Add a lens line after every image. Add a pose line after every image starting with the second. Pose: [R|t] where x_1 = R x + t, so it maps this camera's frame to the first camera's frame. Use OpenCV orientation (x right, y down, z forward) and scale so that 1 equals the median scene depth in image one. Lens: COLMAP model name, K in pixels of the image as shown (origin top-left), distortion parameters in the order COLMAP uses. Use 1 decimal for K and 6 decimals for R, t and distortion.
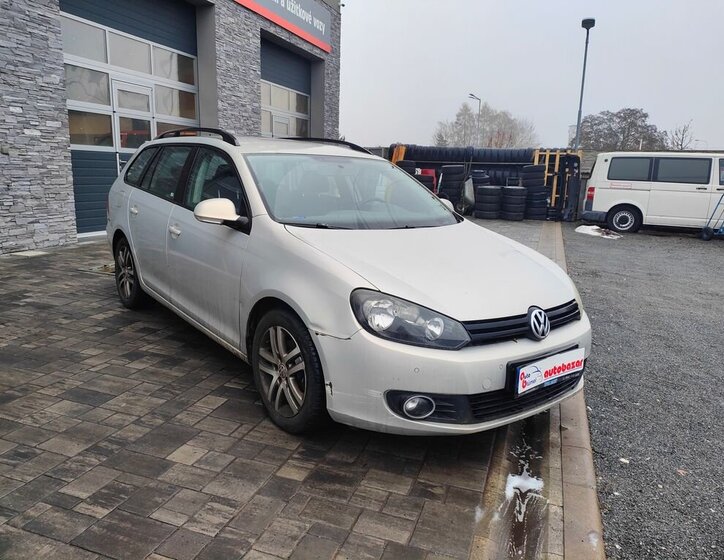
lens RADIAL K [[547.9, 0, 360.4], [0, 547.9, 280.7], [0, 0, 1]] dist [0.000573, 0.000525]
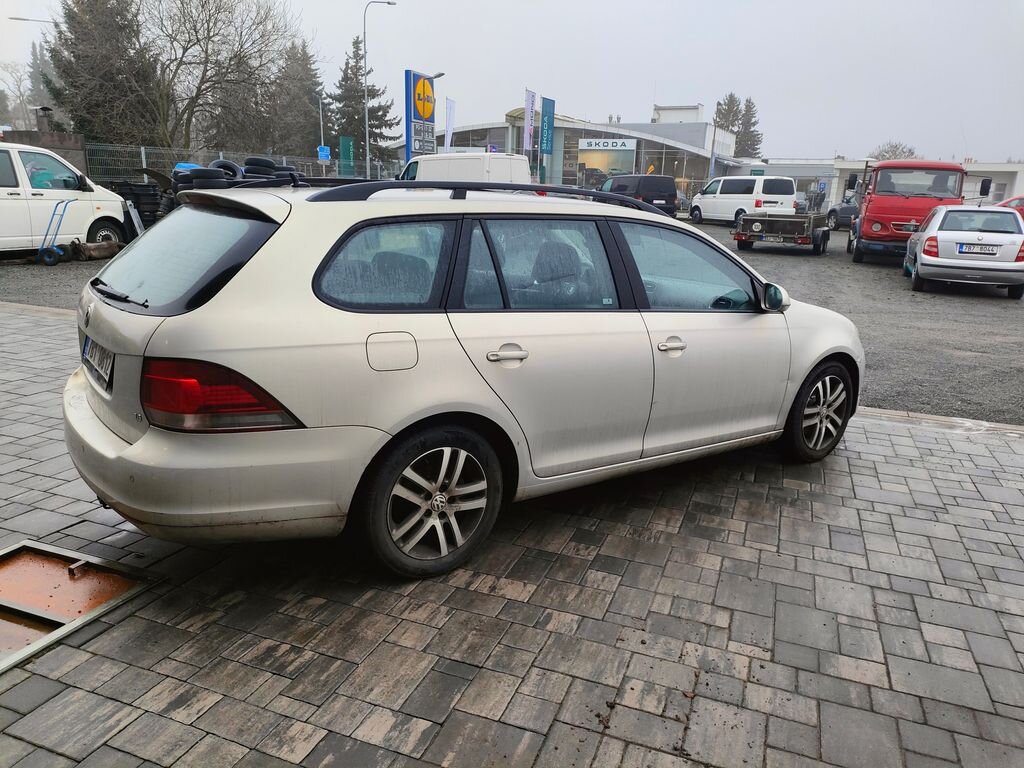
lens RADIAL K [[745.2, 0, 514.6], [0, 745.2, 384.8], [0, 0, 1]] dist [0.019595, -0.008586]
pose [[0.039631, -0.291602, 0.955718, -1.255003], [0.170046, 0.944486, 0.281123, -0.345104], [-0.984639, 0.151375, 0.087017, 1.100252]]
